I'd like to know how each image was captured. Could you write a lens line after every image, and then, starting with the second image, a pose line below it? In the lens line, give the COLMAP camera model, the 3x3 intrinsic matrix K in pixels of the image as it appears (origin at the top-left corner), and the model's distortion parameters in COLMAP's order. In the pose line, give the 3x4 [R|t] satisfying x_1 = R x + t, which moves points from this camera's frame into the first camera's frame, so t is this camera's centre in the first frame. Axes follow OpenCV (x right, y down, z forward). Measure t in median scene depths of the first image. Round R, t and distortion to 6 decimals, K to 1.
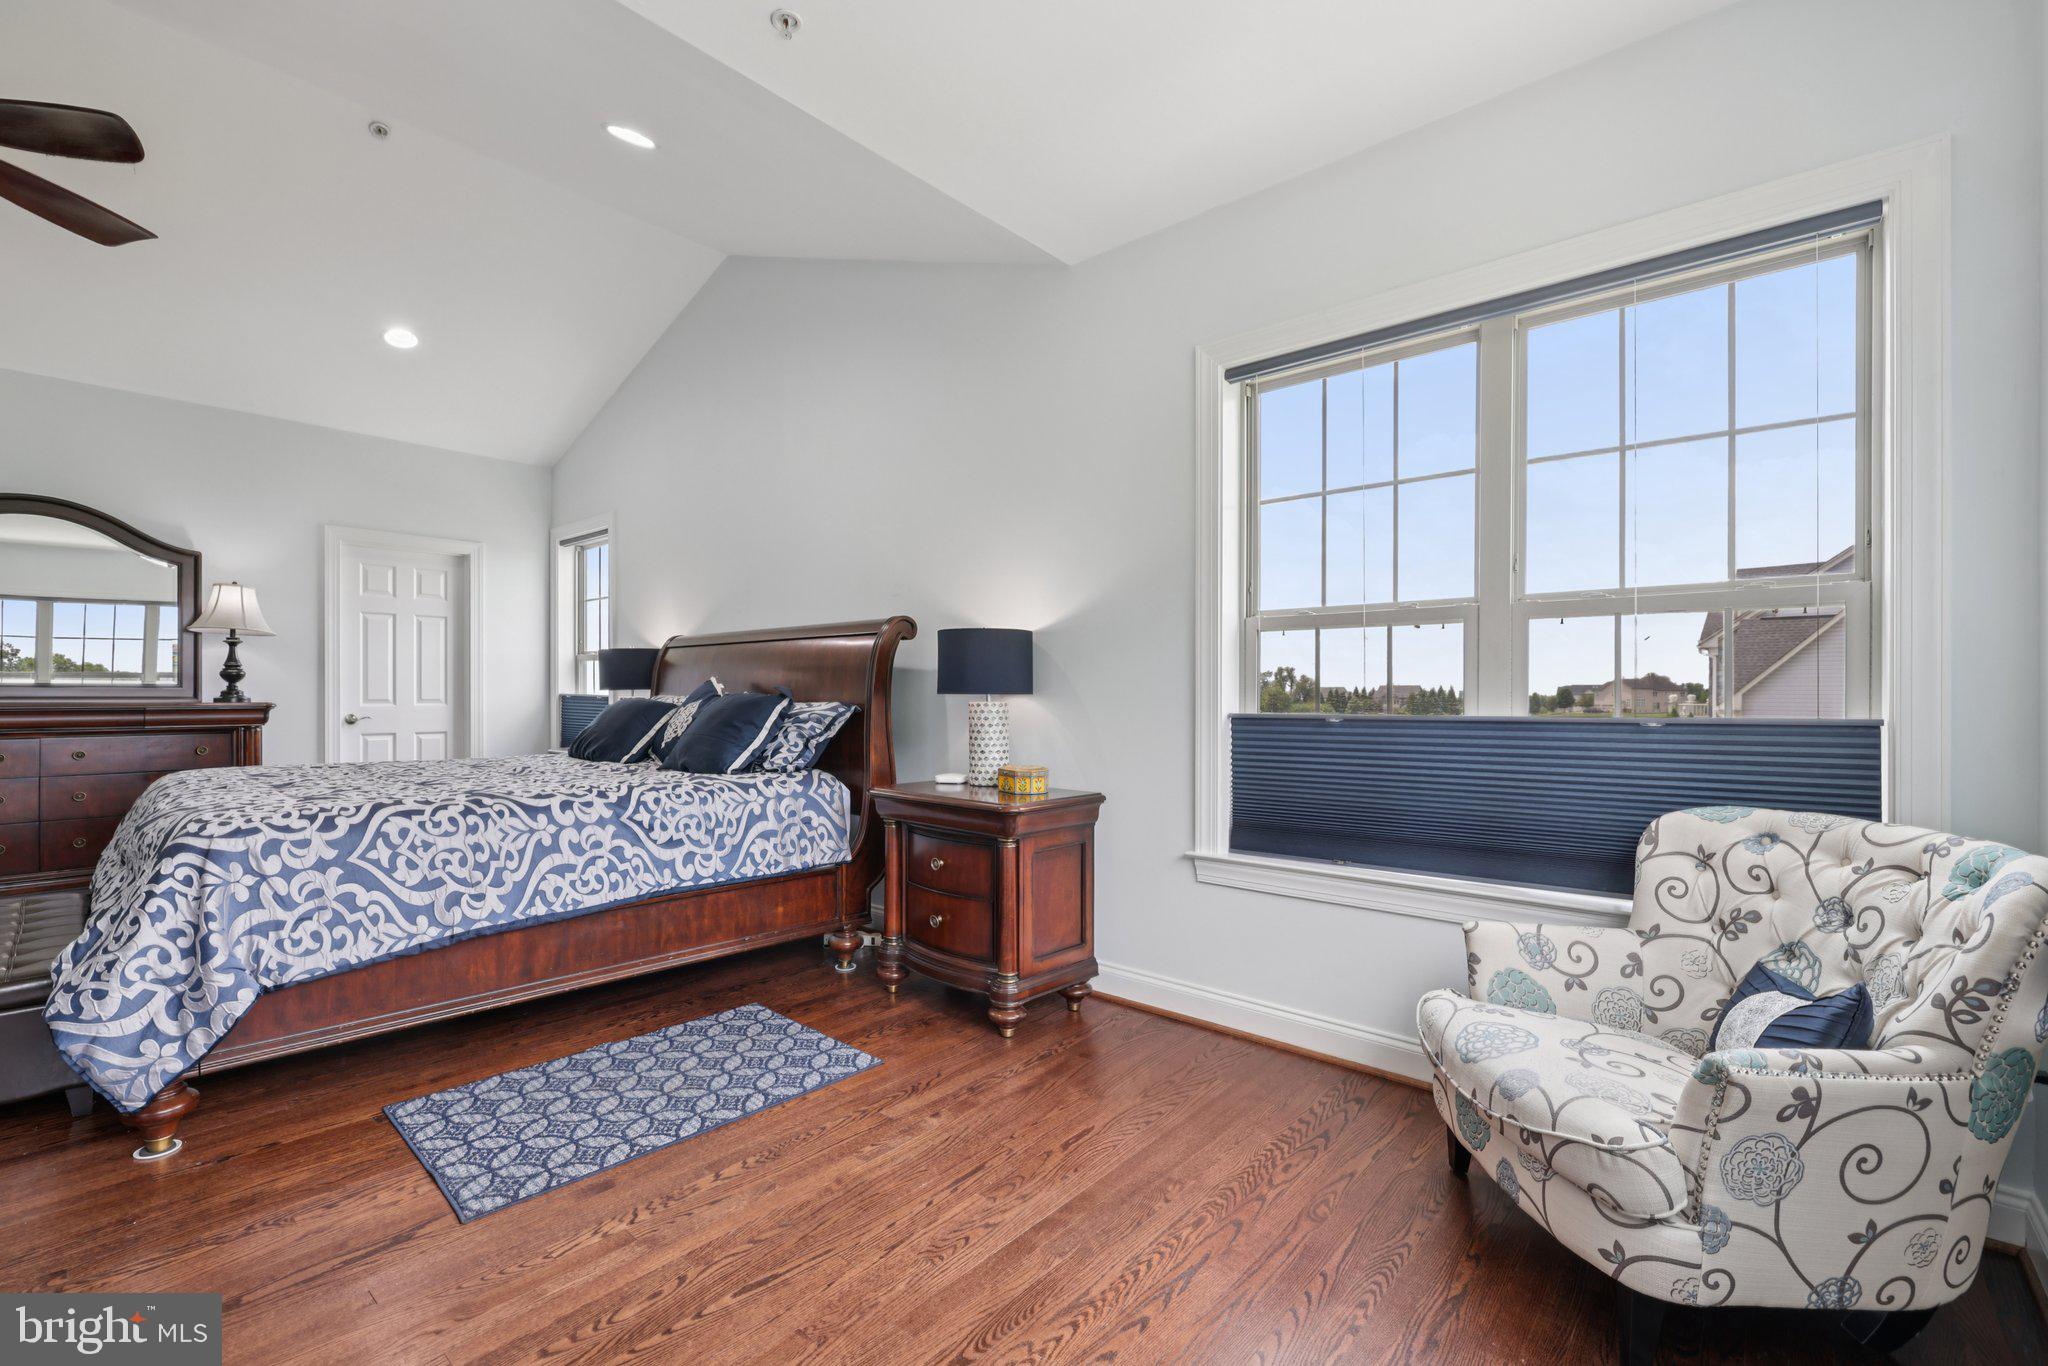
lens RADIAL K [[884.6, 0, 1028.5], [0, 884.6, 691.4], [0, 0, 1]] dist [0.003472, -0.000273]
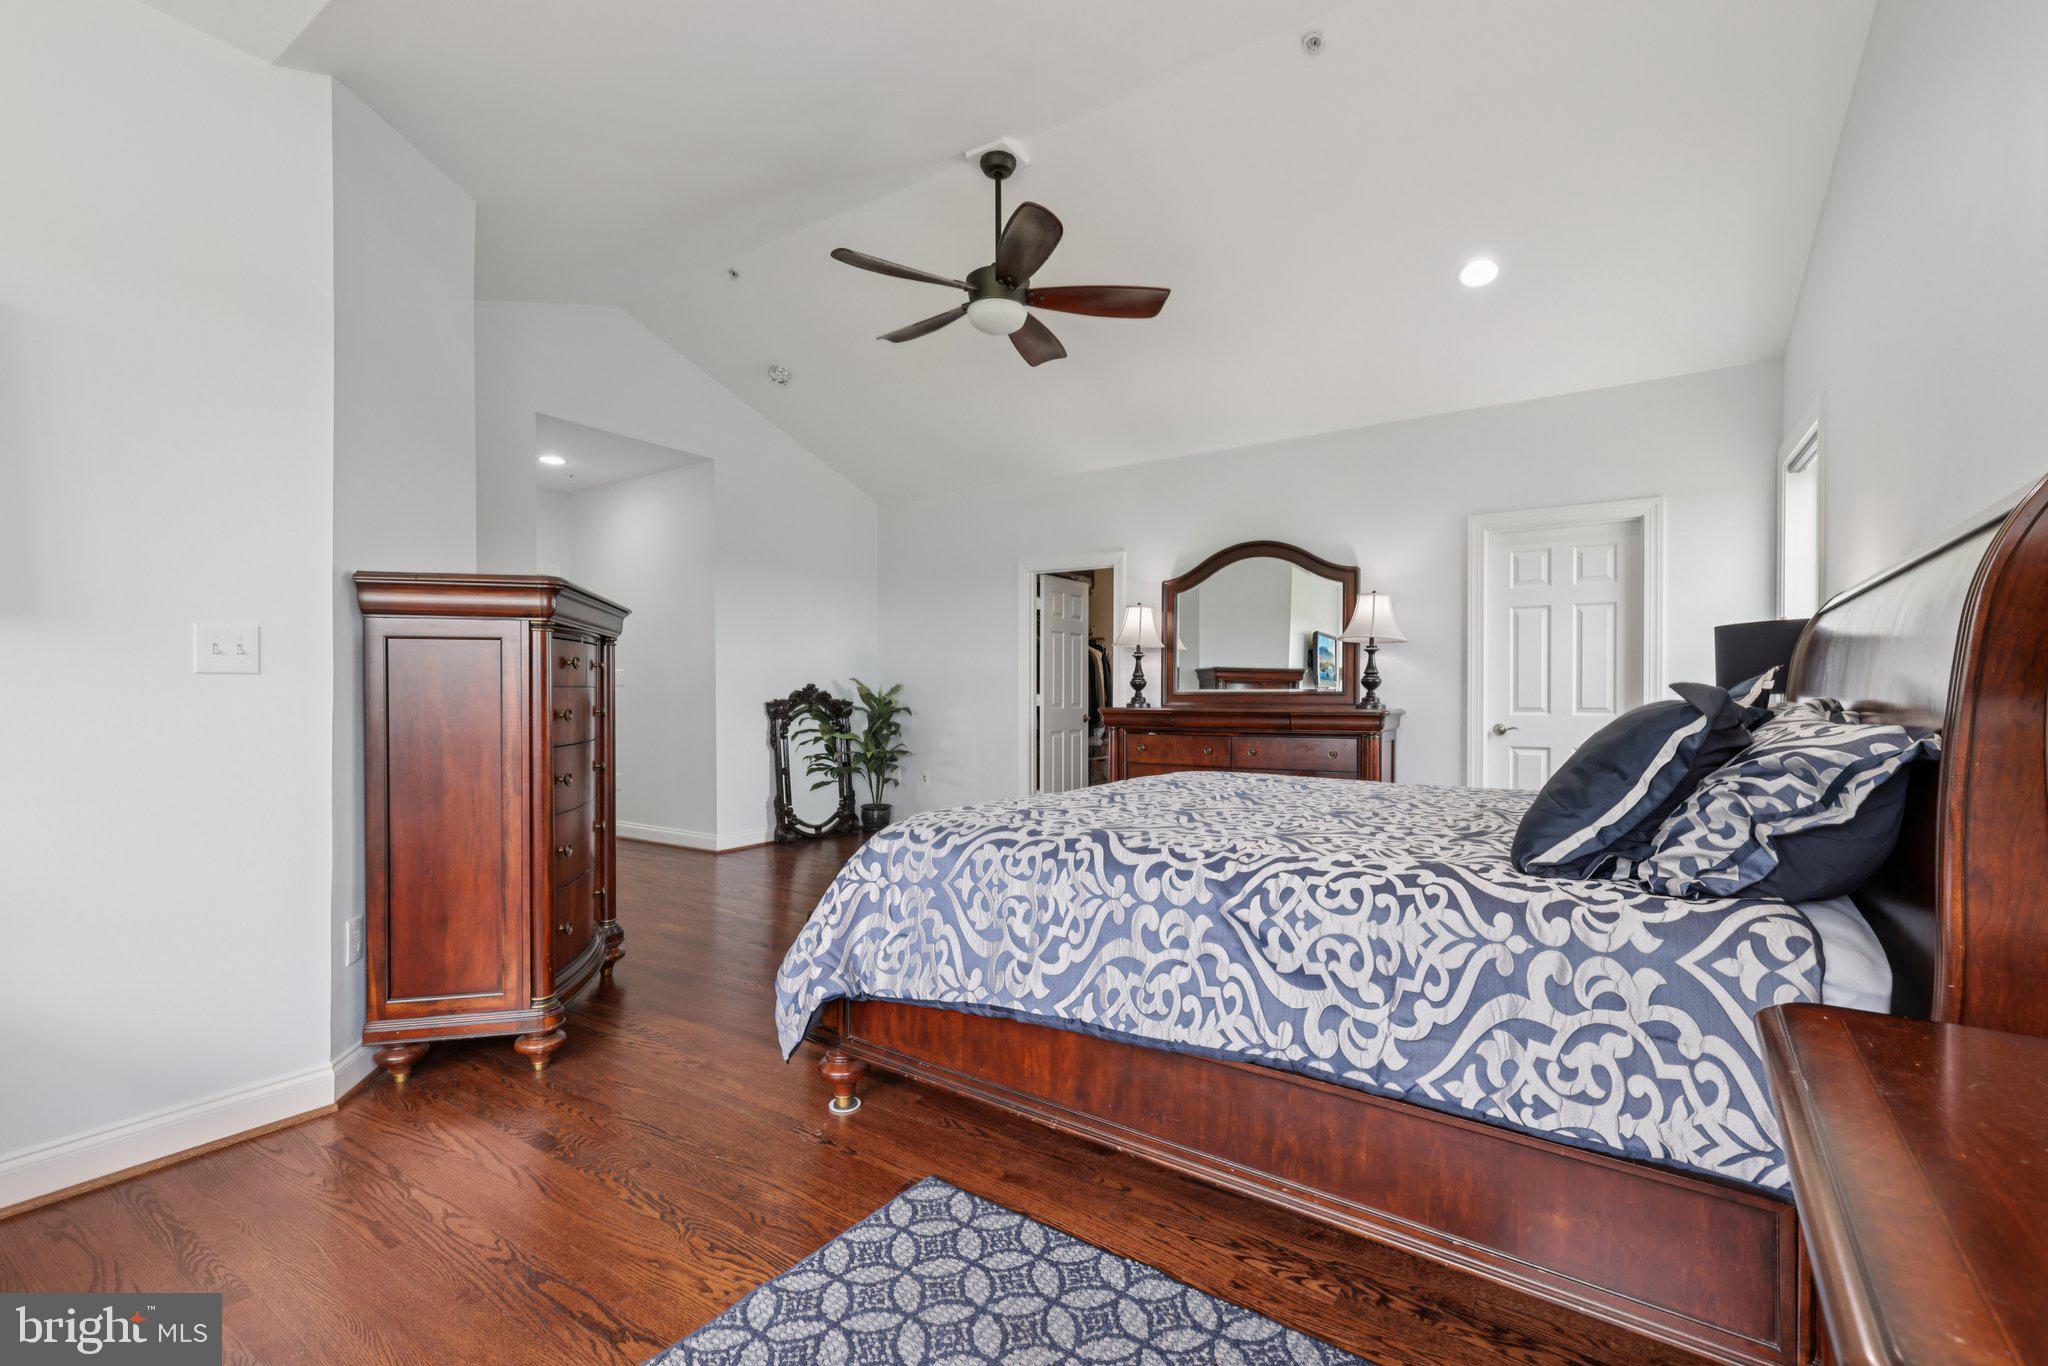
lens RADIAL K [[884.6, 0, 1030.8], [0, 884.6, 701.6], [0, 0, 1]] dist [0.003472, -0.000273]
pose [[0.112249, 0.001342, -0.993679, 0.111118], [0.001838, 0.999997, 0.001558, 0.001928], [0.993678, -0.002001, 0.112246, 0.760480]]
